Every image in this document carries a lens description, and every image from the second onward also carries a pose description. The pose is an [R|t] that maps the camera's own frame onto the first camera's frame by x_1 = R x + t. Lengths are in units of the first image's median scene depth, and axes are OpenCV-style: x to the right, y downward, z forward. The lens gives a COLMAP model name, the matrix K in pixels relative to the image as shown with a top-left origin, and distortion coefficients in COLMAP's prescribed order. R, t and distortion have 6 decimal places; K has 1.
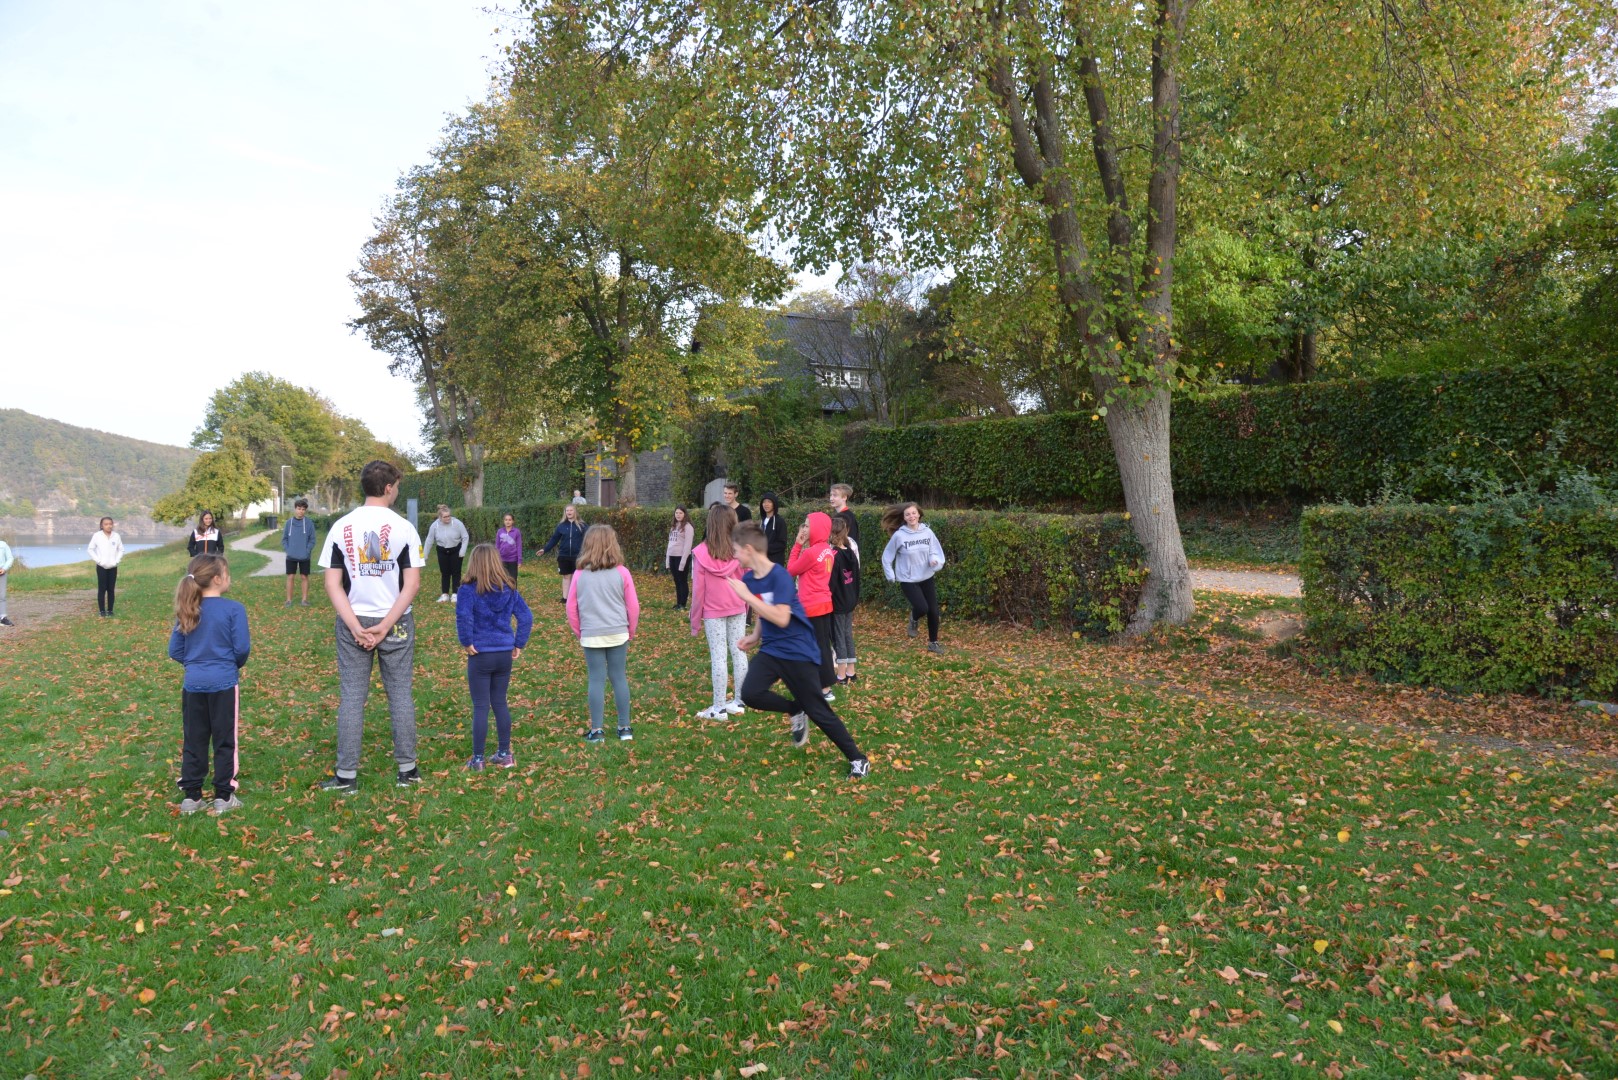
lens RADIAL K [[1119.7, 0, 802.3], [0, 1119.7, 532.1], [0, 0, 1]] dist [-0.032956, 0.012147]
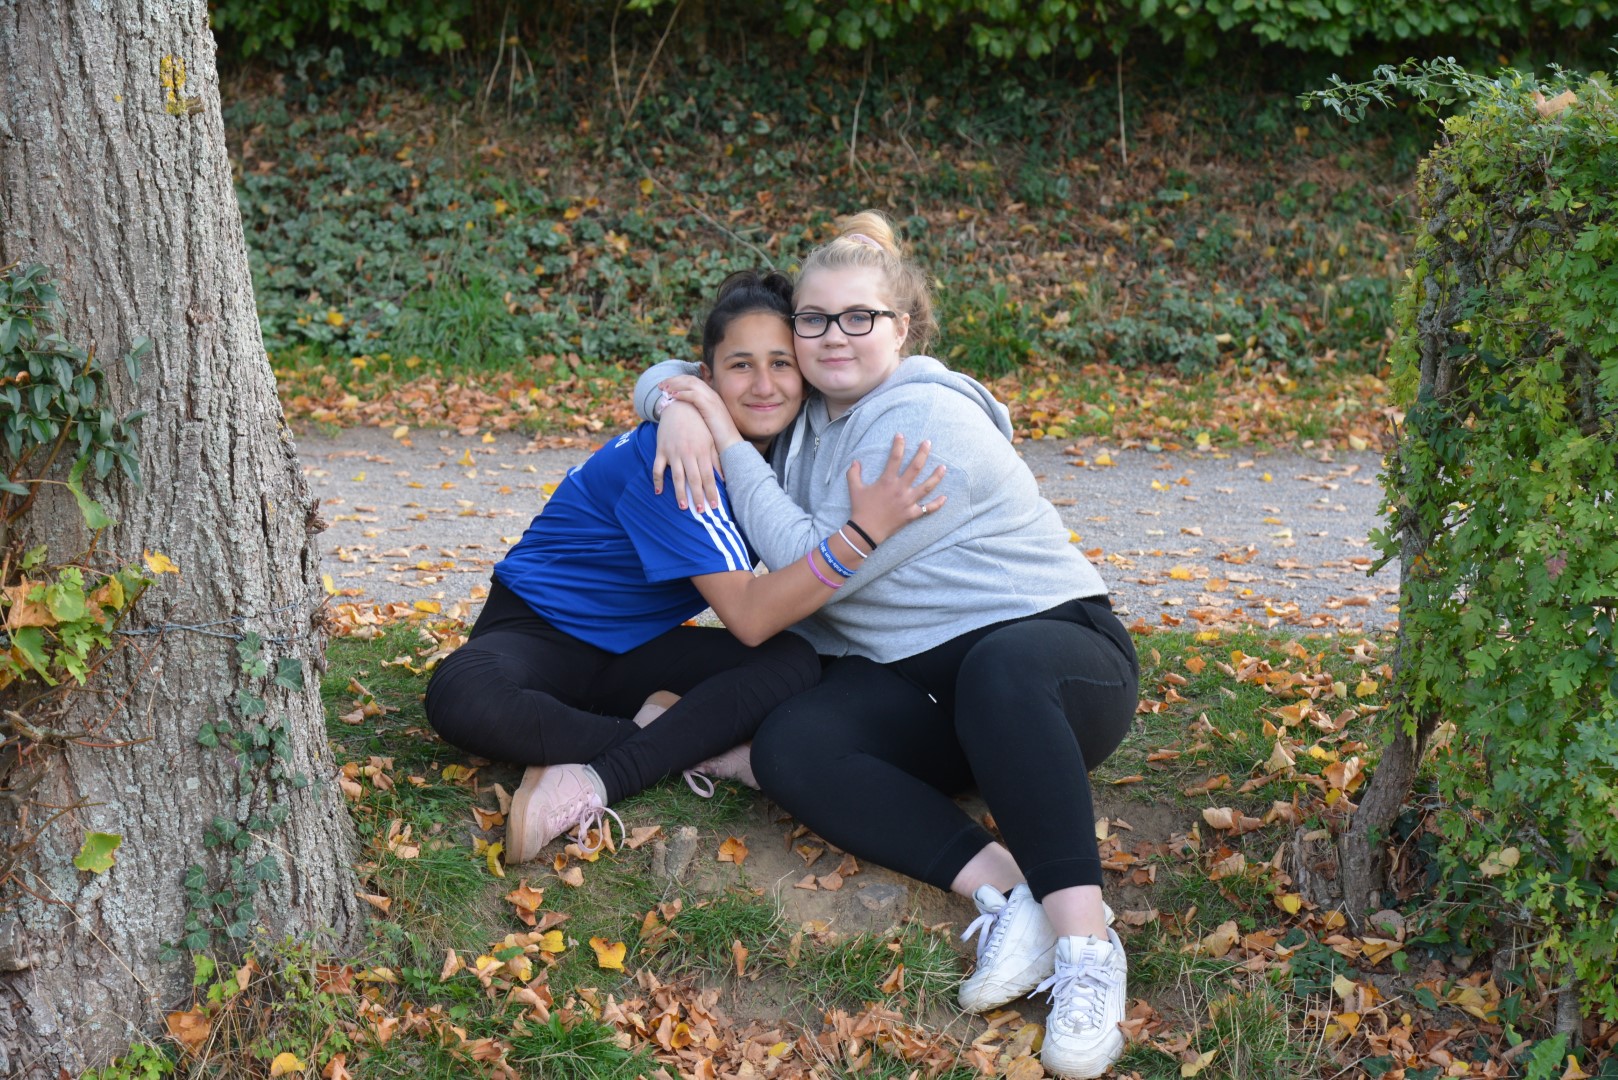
lens RADIAL K [[3359.8, 0, 816.5], [0, 3359.8, 586.0], [0, 0, 1]] dist [0.004511, 0.000000]
pose [[0.474380, -0.114607, 0.872828, 0.017681], [-0.004141, 0.991188, 0.132398, -0.013591], [-0.880310, -0.066421, 0.469726, 0.755471]]
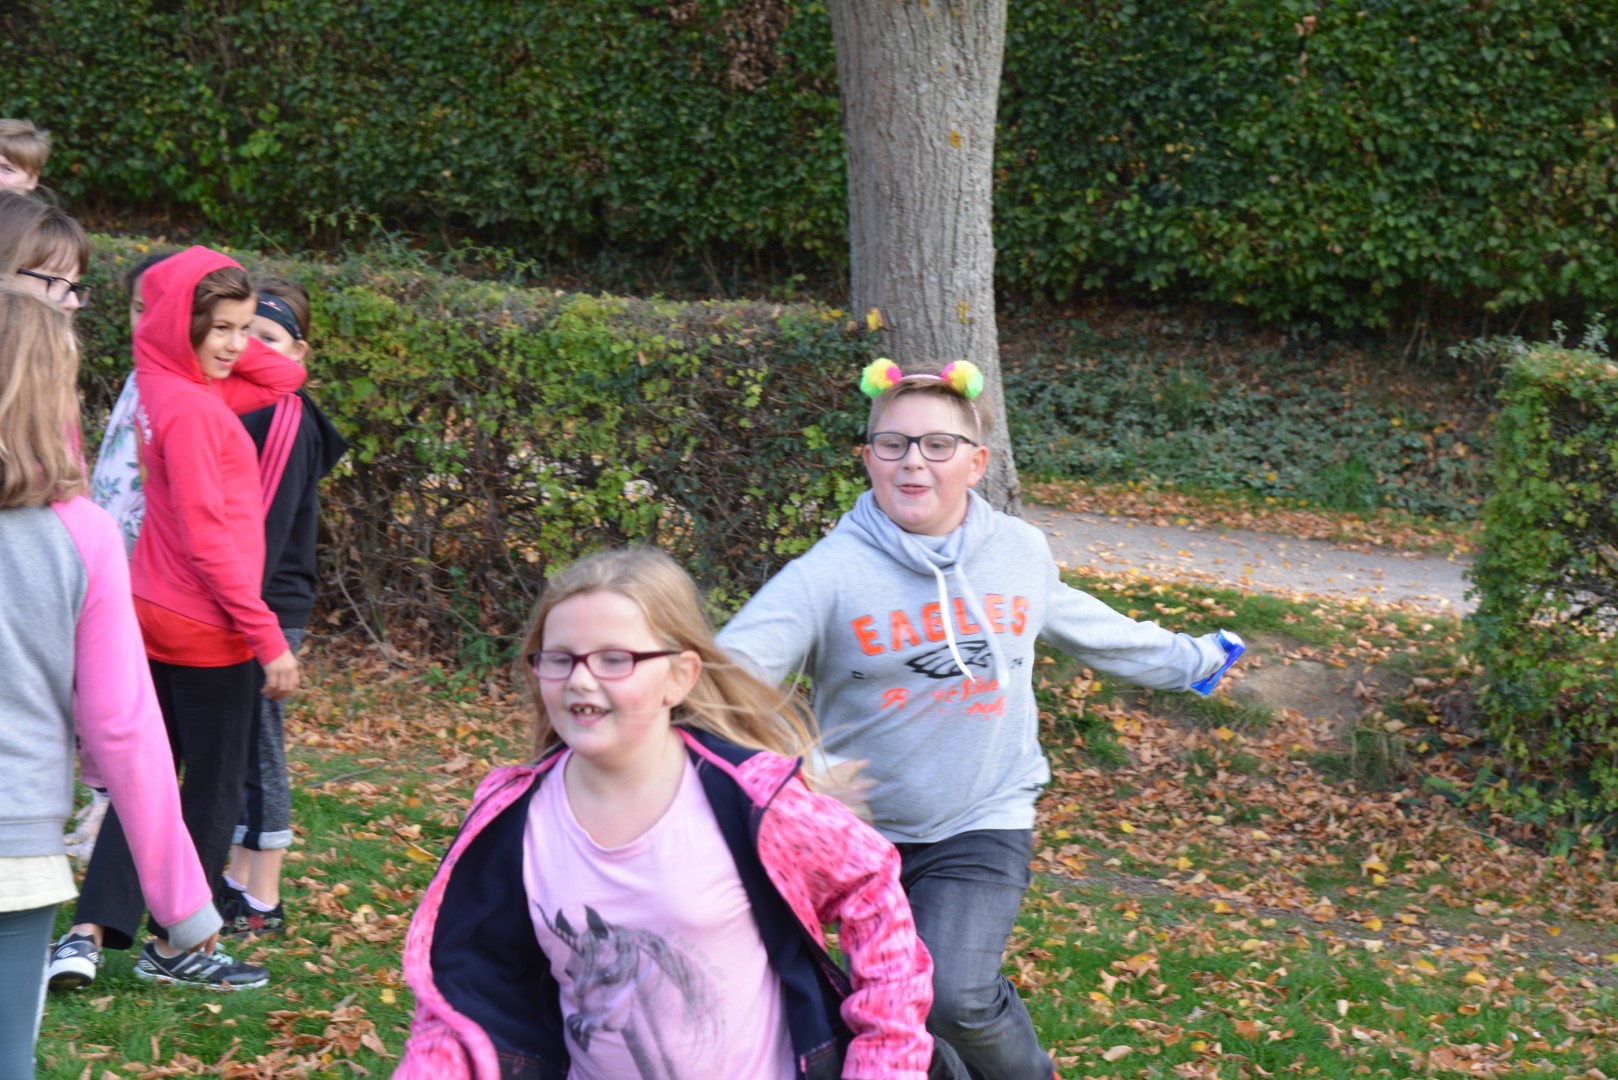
lens RADIAL K [[3034.7, 0, 807.7], [0, 3034.7, 545.4], [0, 0, 1]] dist [-0.027120, 0.000000]
pose [[0.806841, 0.026428, 0.590177, -0.221313], [-0.077068, 0.995170, 0.060798, -0.002176], [-0.585720, -0.094538, 0.804981, 0.329894]]
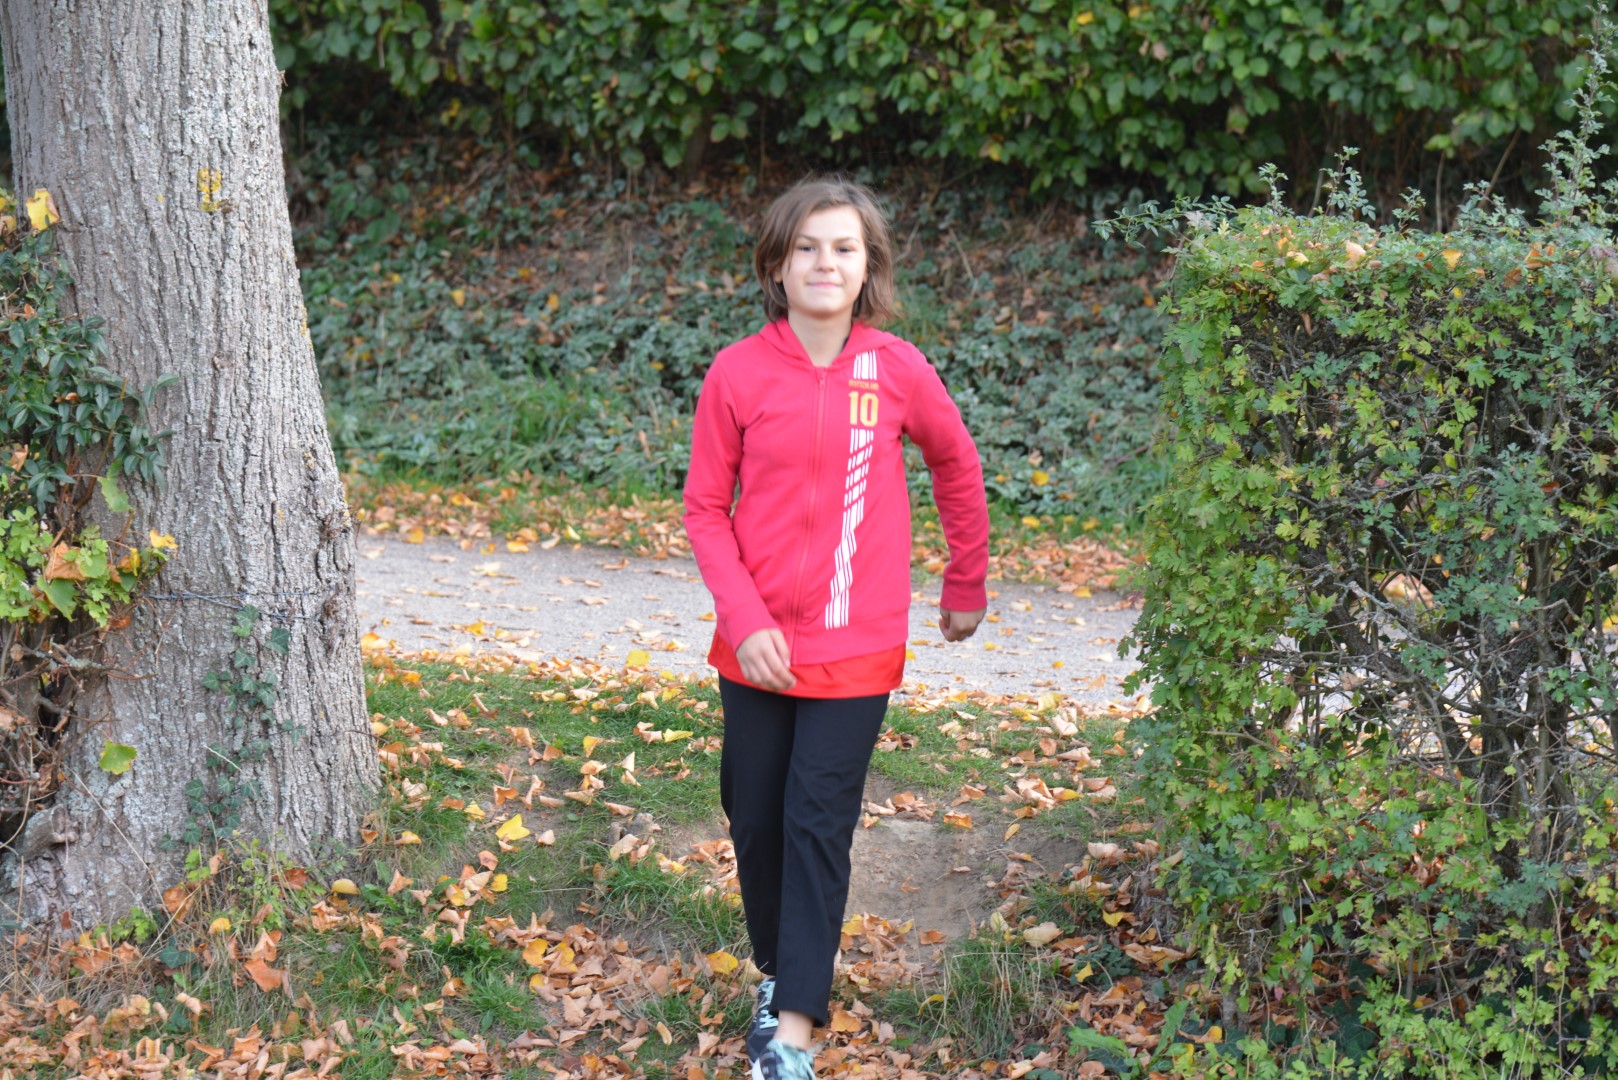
lens RADIAL K [[5572.5, 0, 814.0], [0, 5572.5, 552.2], [0, 0, 1]] dist [0.115751, 0.000000]
pose [[0.788349, 0.003545, 0.615218, -0.126904], [-0.038809, 0.998278, 0.043978, -0.005217], [-0.614003, -0.058546, 0.787129, 0.281023]]
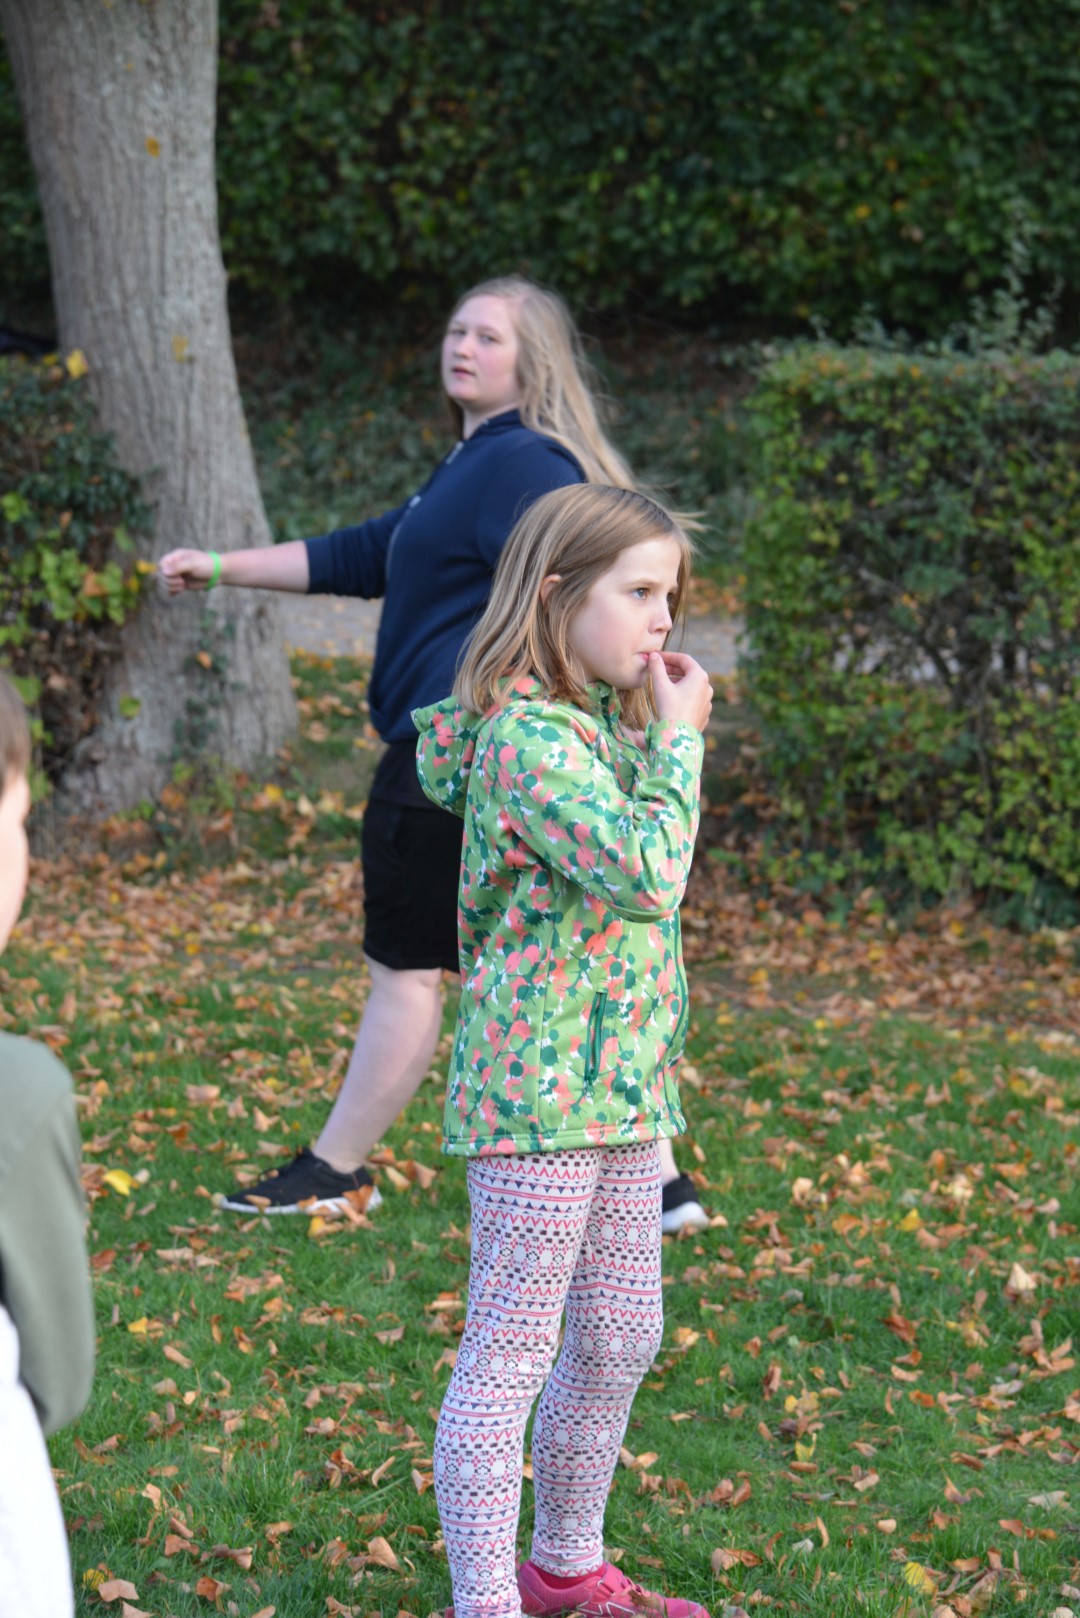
lens RADIAL K [[5572.5, 0, 534.9], [0, 5572.5, 807.6], [0, 0, 1]] dist [0.115751, 0.000000]
pose [[0.833039, -0.020954, 0.552817, -0.353922], [-0.016255, 0.997924, 0.062320, 0.005877], [-0.552975, -0.060901, 0.830969, -0.165563]]
